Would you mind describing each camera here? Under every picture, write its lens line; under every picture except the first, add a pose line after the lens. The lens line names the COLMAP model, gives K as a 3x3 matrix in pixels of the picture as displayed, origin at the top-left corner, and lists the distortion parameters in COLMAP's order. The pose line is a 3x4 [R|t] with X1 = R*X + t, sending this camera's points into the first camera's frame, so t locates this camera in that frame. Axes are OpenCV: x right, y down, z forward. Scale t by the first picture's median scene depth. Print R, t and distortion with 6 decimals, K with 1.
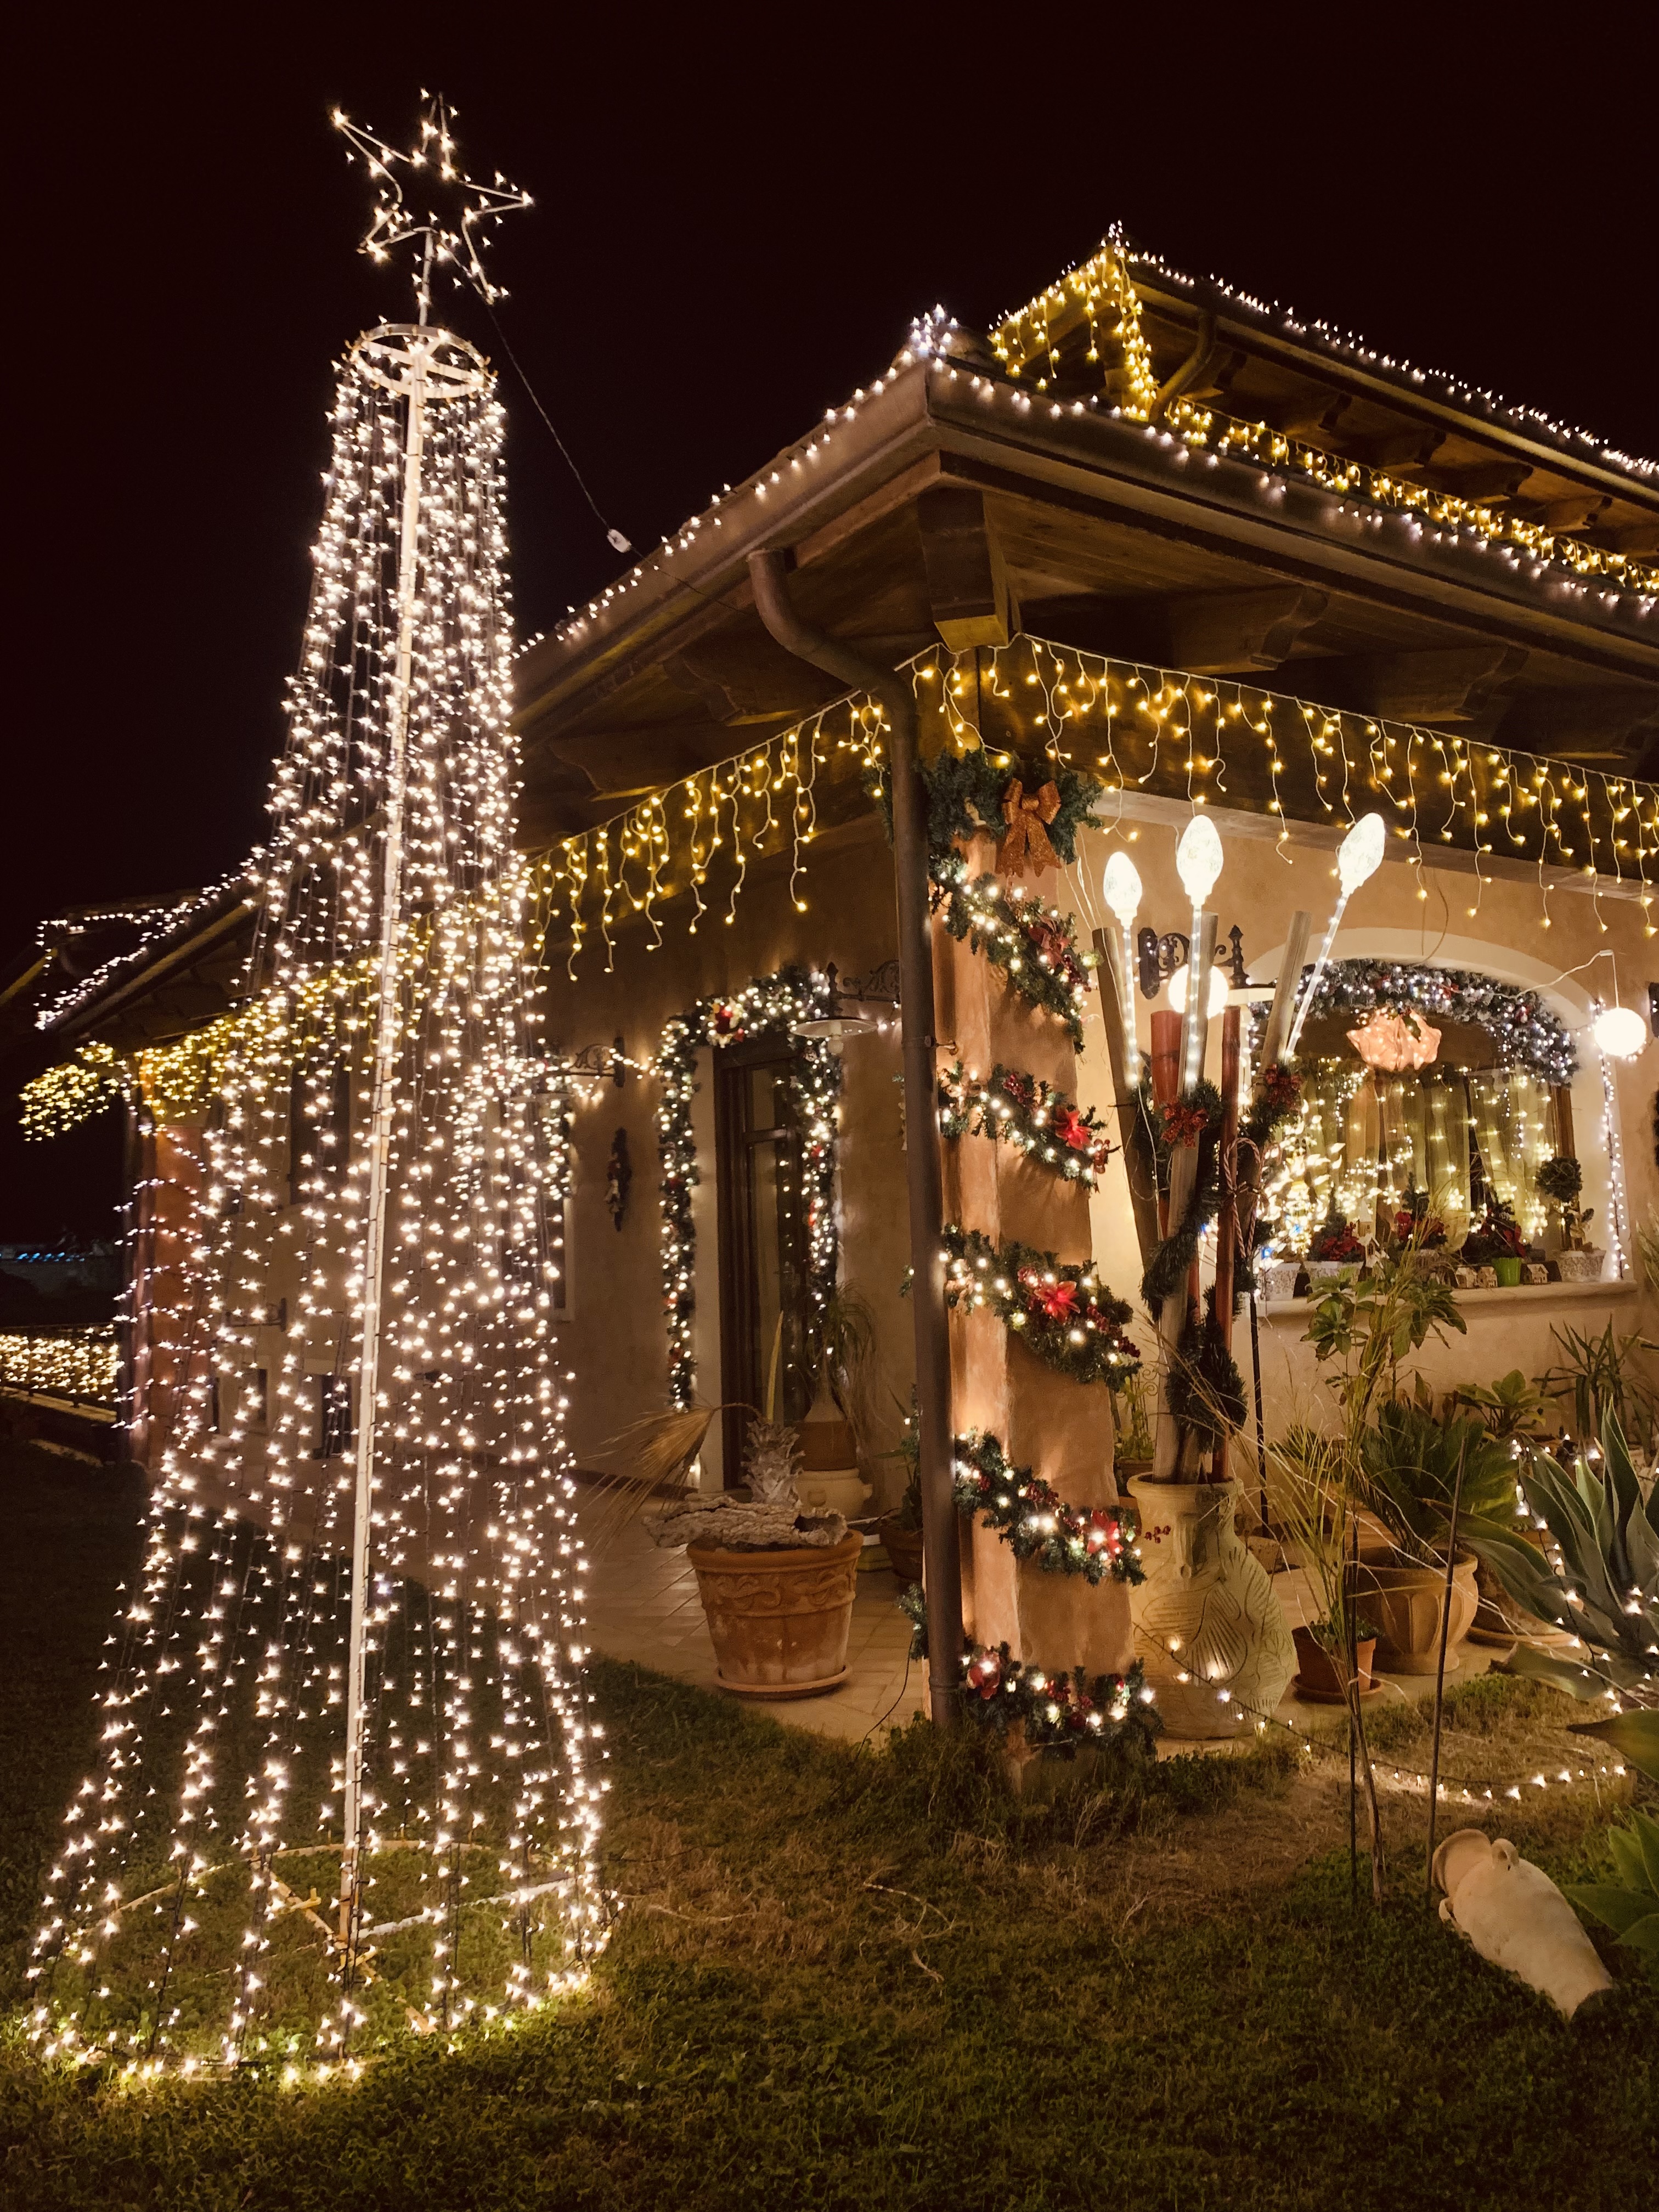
lens RADIAL K [[1698.9, 0, 830.0], [0, 1698.9, 1093.3], [0, 0, 1]] dist [0.115694, -0.260445]
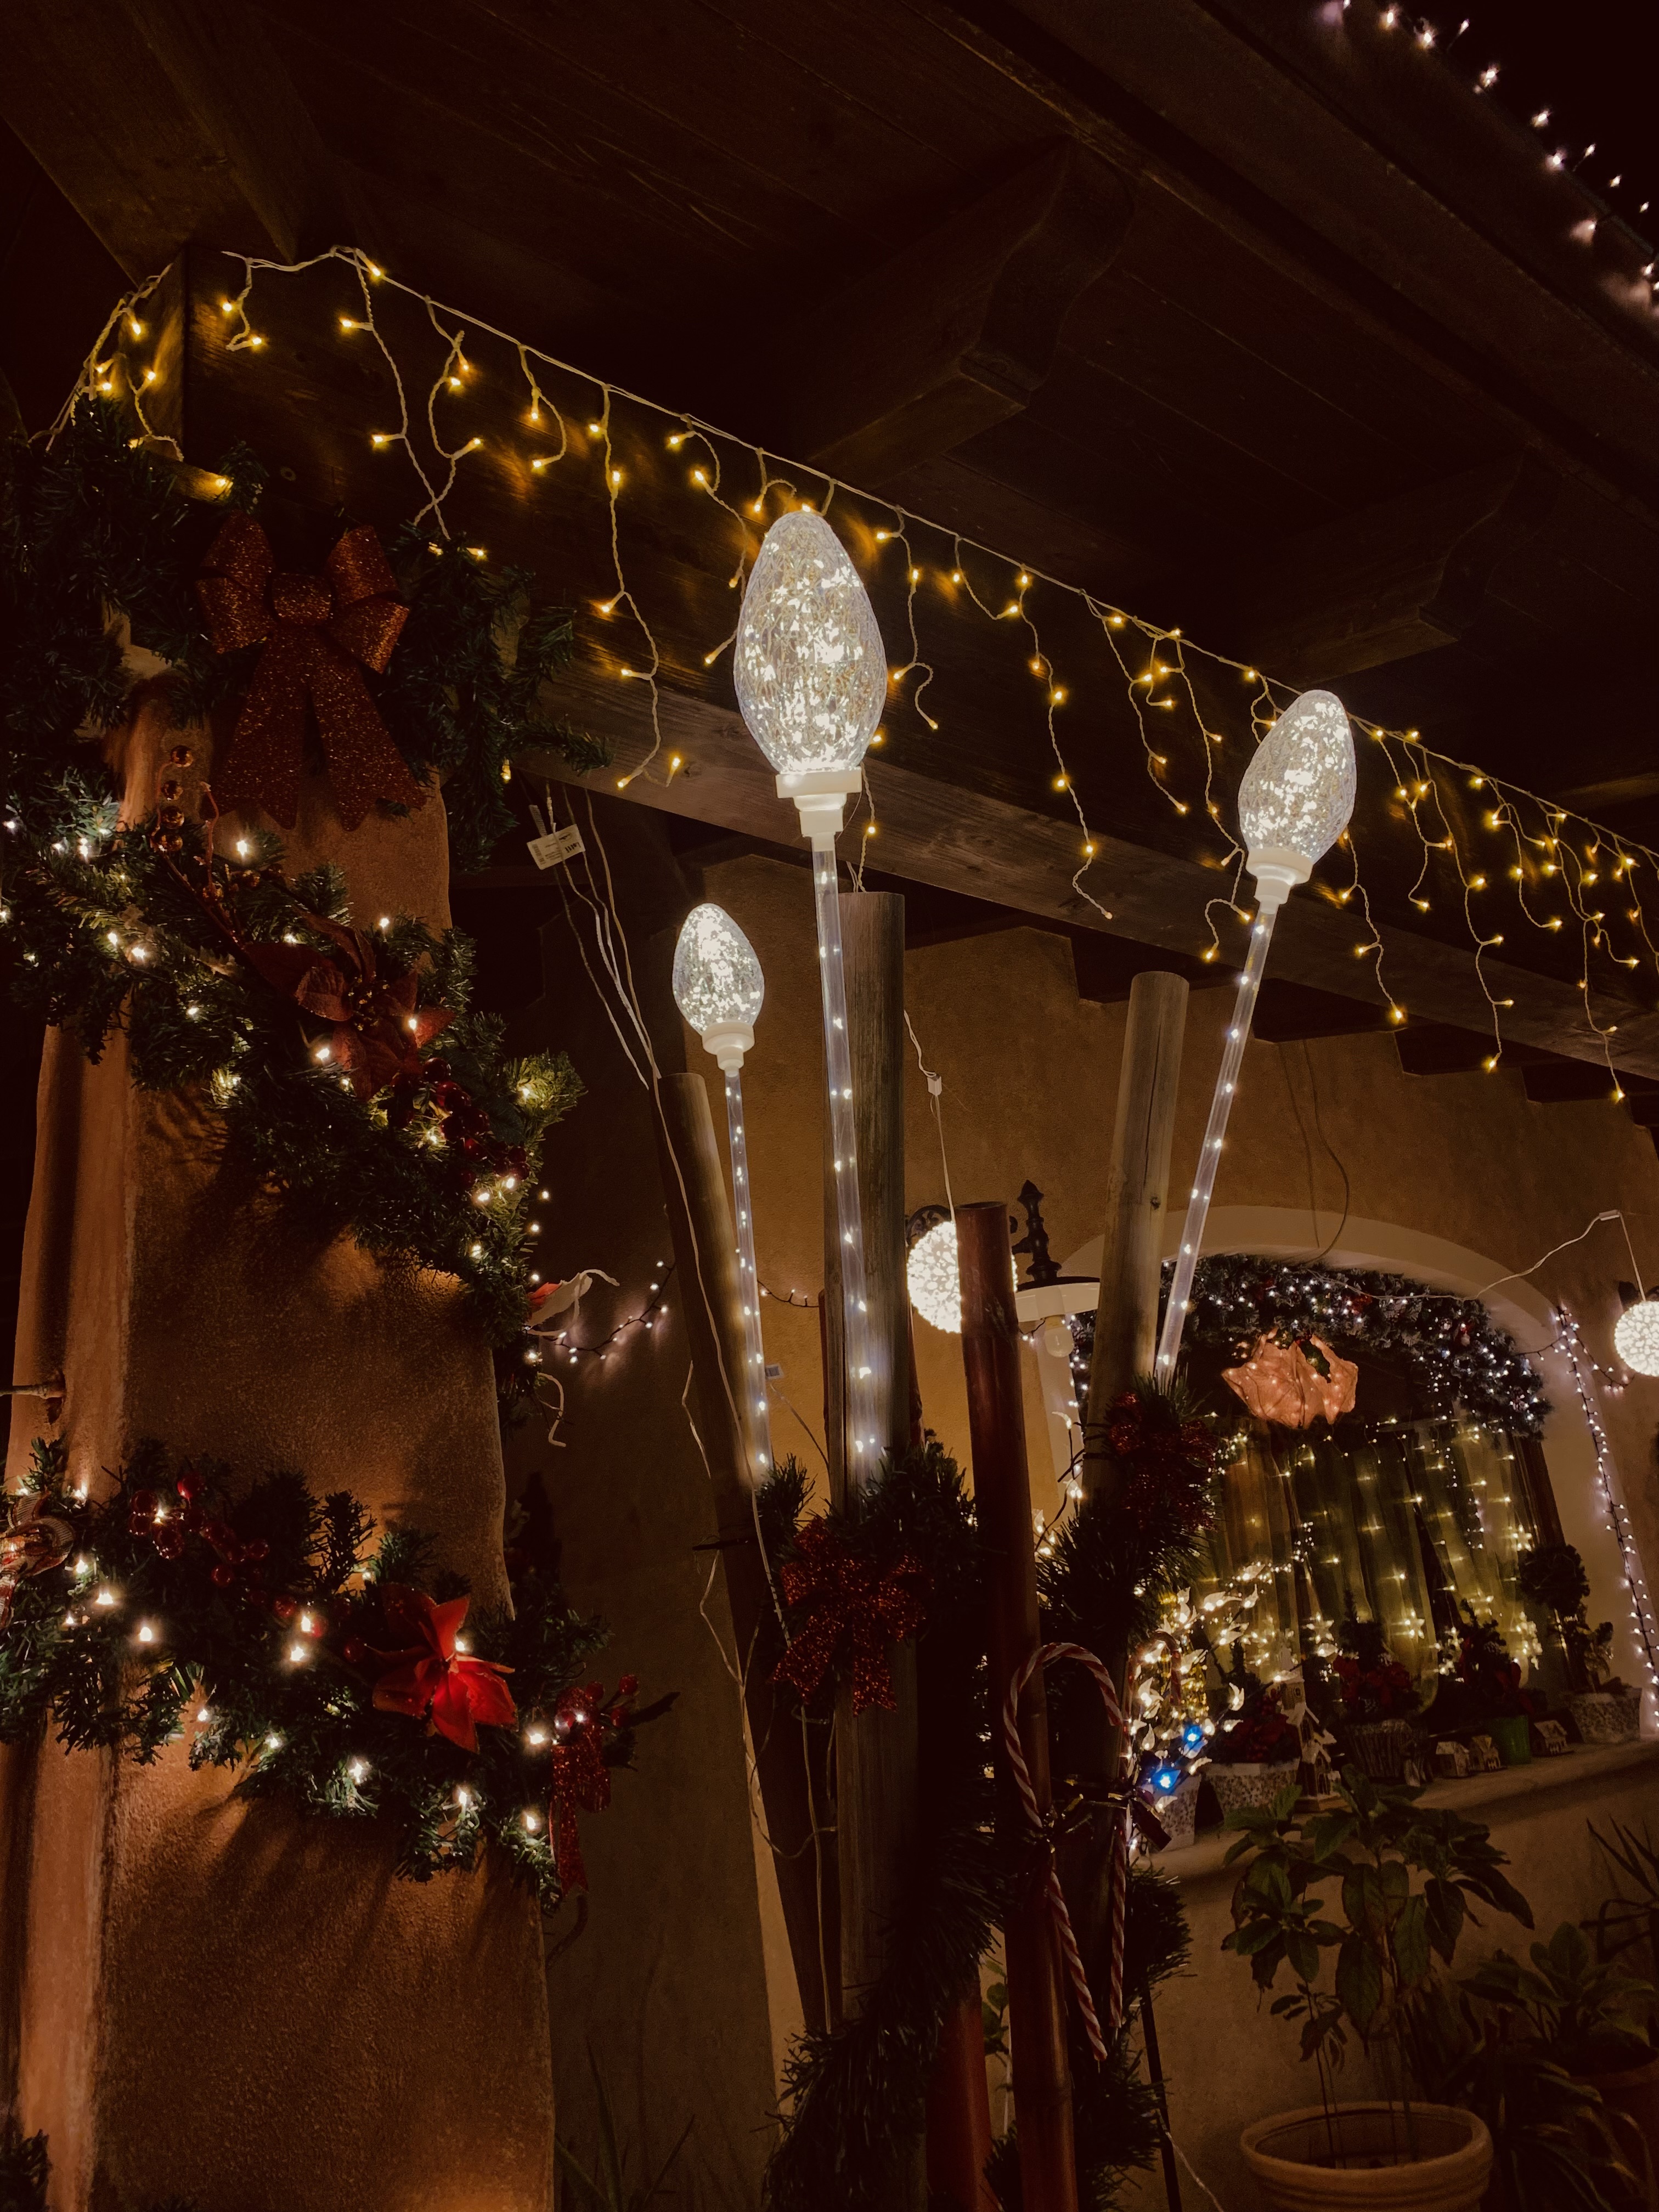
lens RADIAL K [[1698.9, 0, 830.0], [0, 1698.9, 1093.3], [0, 0, 1]] dist [0.115694, -0.260445]
pose [[0.993610, -0.044711, 0.103631, 0.097521], [0.067329, 0.971726, -0.226307, -0.001173], [-0.090583, 0.231838, 0.968528, 0.384296]]
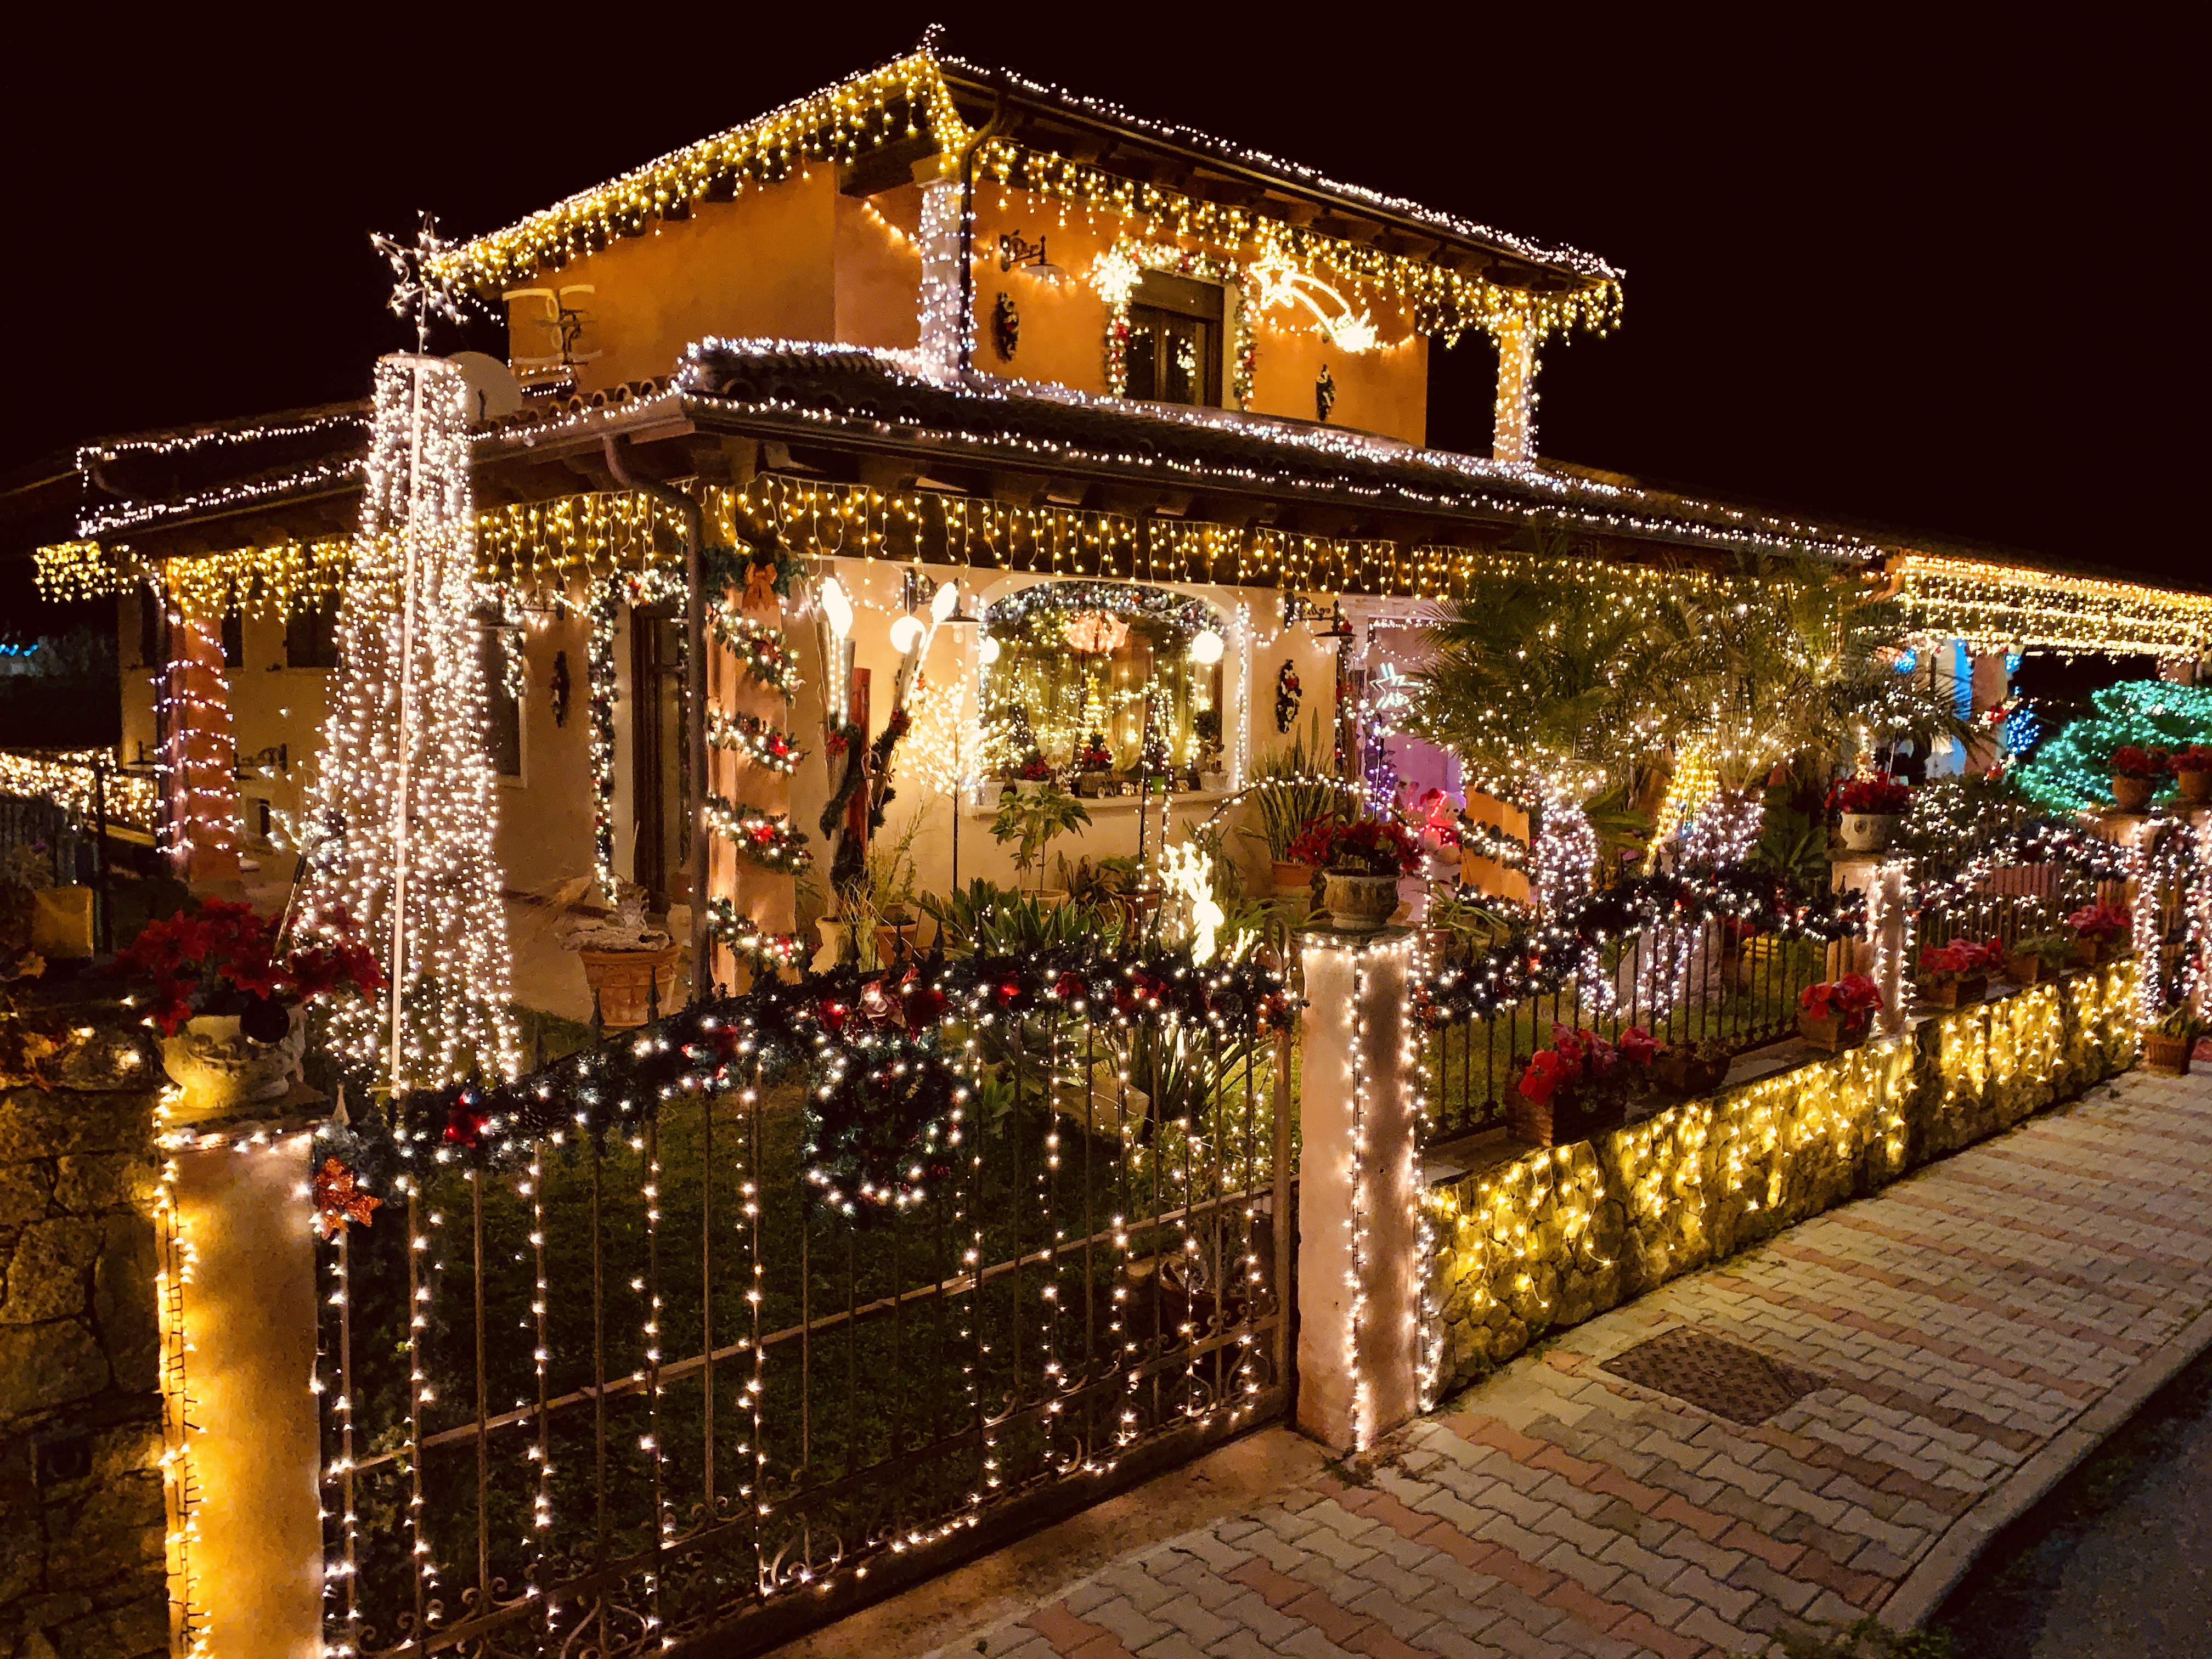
lens RADIAL K [[1698.9, 0, 1106.0], [0, 1698.9, 829.5], [0, 0, 1]] dist [0.115694, -0.260445]
pose [[0.985828, 0.030855, 0.164896, 0.104930], [-0.060629, 0.982032, 0.178713, -0.139250], [-0.156419, -0.186177, 0.969985, -0.523604]]
